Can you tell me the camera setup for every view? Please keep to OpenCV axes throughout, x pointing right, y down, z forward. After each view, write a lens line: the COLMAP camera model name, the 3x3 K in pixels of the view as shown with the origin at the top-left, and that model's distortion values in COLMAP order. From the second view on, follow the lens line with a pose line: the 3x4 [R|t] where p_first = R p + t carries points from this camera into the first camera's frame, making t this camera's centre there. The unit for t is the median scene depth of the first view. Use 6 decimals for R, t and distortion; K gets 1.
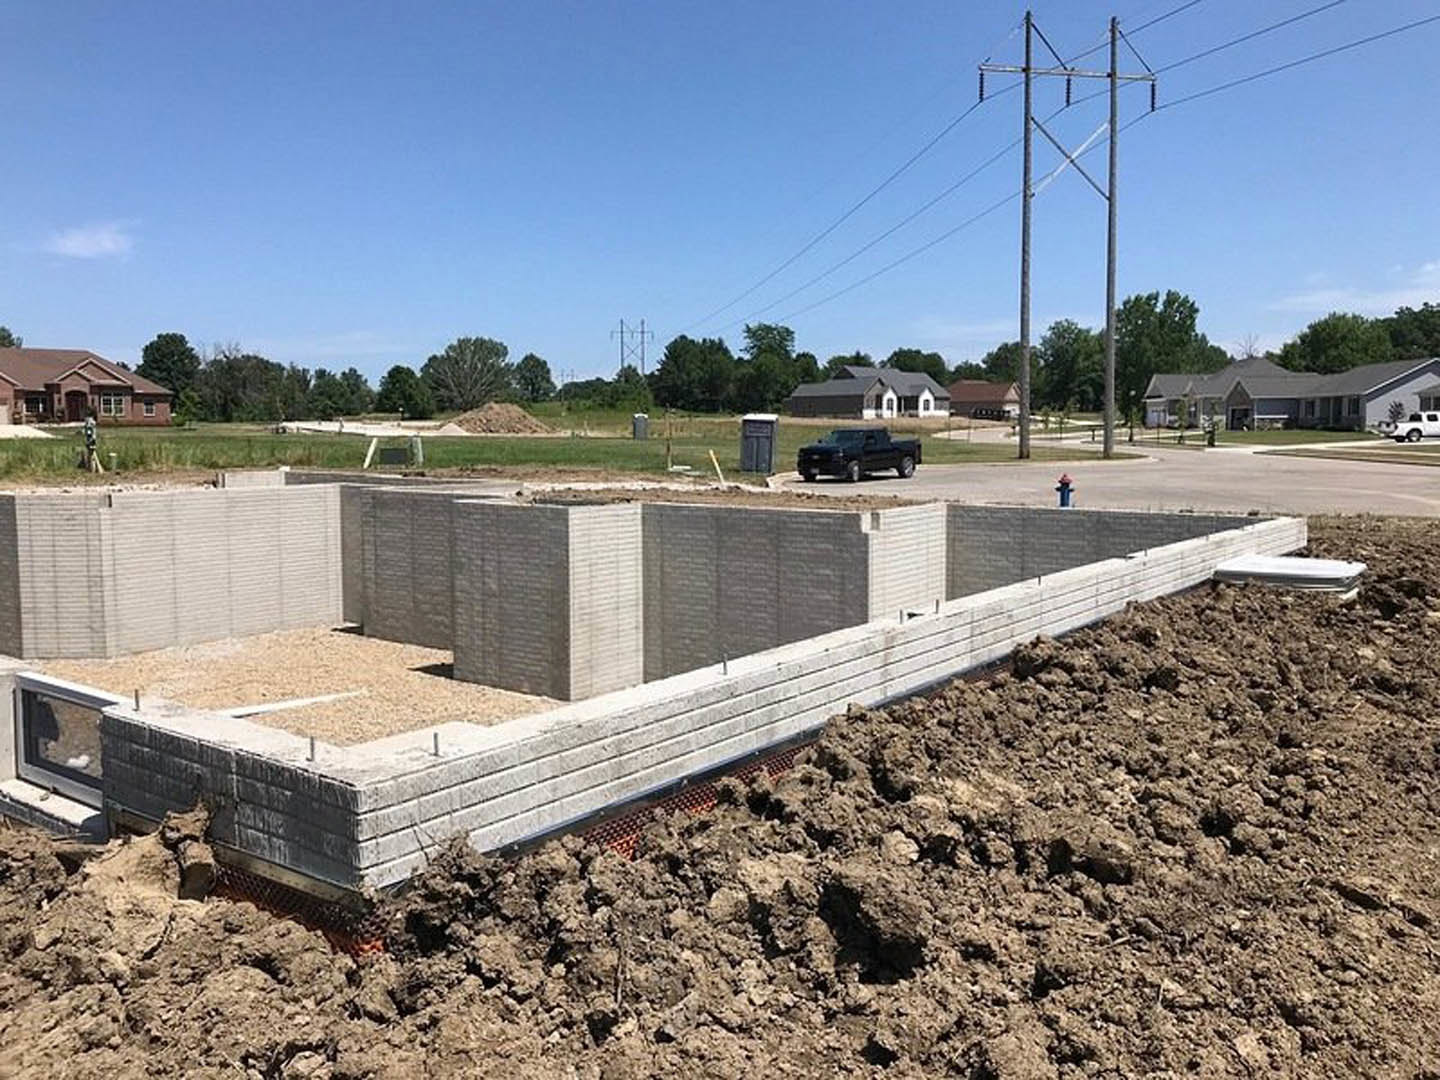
lens RADIAL K [[1204.5, 0, 720.0], [0, 1204.5, 540.0], [0, 0, 1]] dist [-0.004182, -0.007618]
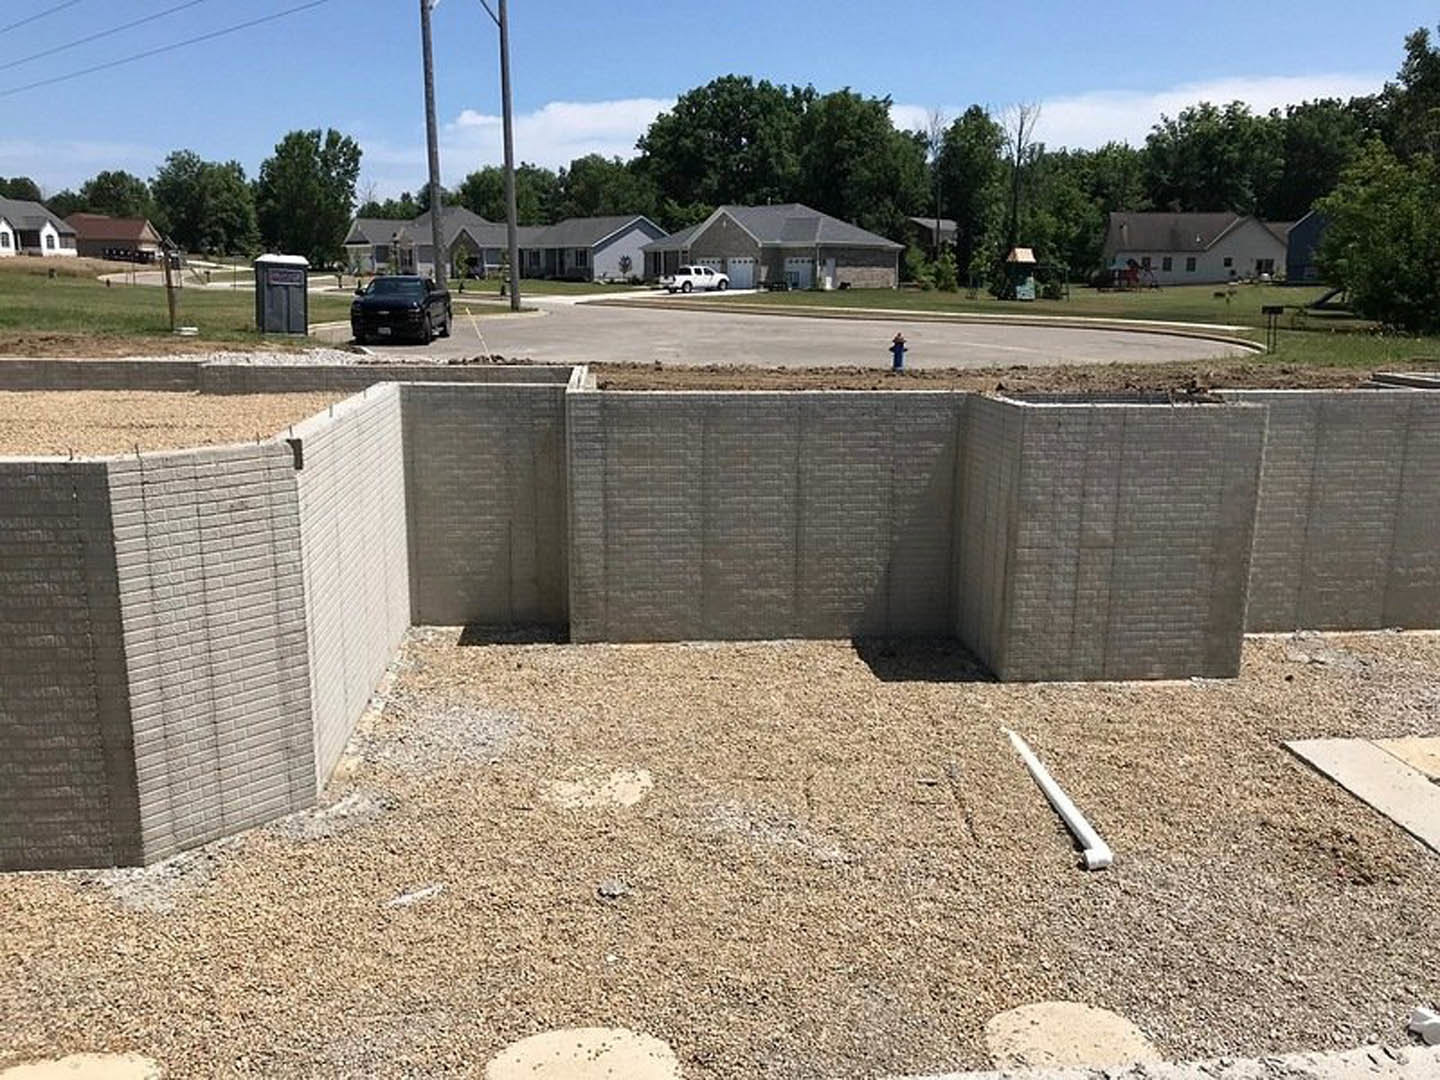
lens RADIAL K [[1180.4, 0, 720.0], [0, 1180.4, 540.0], [0, 0, 1]] dist [0.037797, -0.017709]
pose [[0.737662, -0.136232, 0.661284, -0.092786], [0.050619, 0.987835, 0.147039, -0.007608], [-0.673270, -0.074992, 0.735584, 0.079529]]
